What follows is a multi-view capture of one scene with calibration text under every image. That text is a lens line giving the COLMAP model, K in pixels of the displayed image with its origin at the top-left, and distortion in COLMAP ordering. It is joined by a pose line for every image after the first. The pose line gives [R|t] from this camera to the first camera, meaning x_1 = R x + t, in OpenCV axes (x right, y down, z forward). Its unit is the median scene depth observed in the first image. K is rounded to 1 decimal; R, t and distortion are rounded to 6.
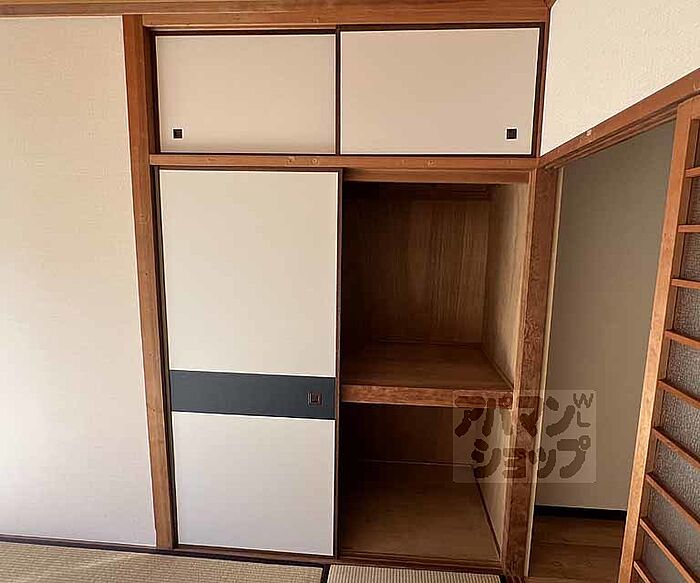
lens RADIAL K [[466.3, 0, 350.0], [0, 466.3, 291.5], [0, 0, 1]] dist [0.004423, 0.001069]
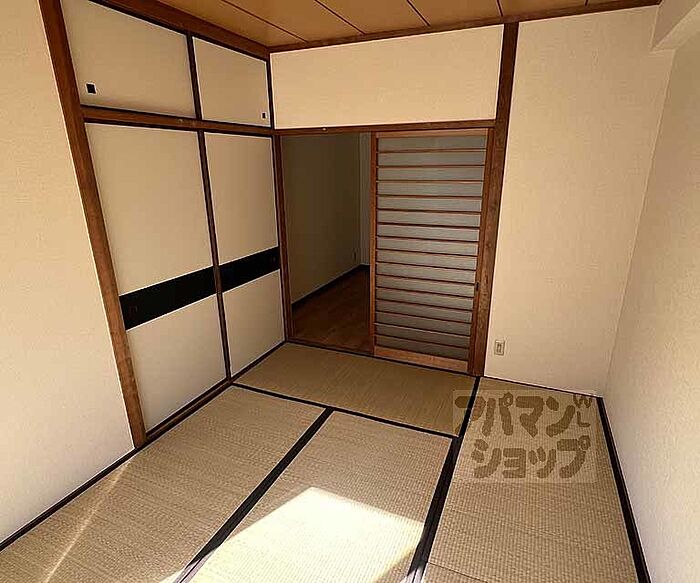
lens RADIAL K [[409.1, 0, 350.0], [0, 409.1, 291.5], [0, 0, 1]] dist [0.001195, -0.000481]
pose [[0.328524, -0.304736, 0.893984, -1.245268], [0.164074, 0.950542, 0.263721, -0.031067], [-0.930135, 0.060041, 0.362276, 0.090396]]
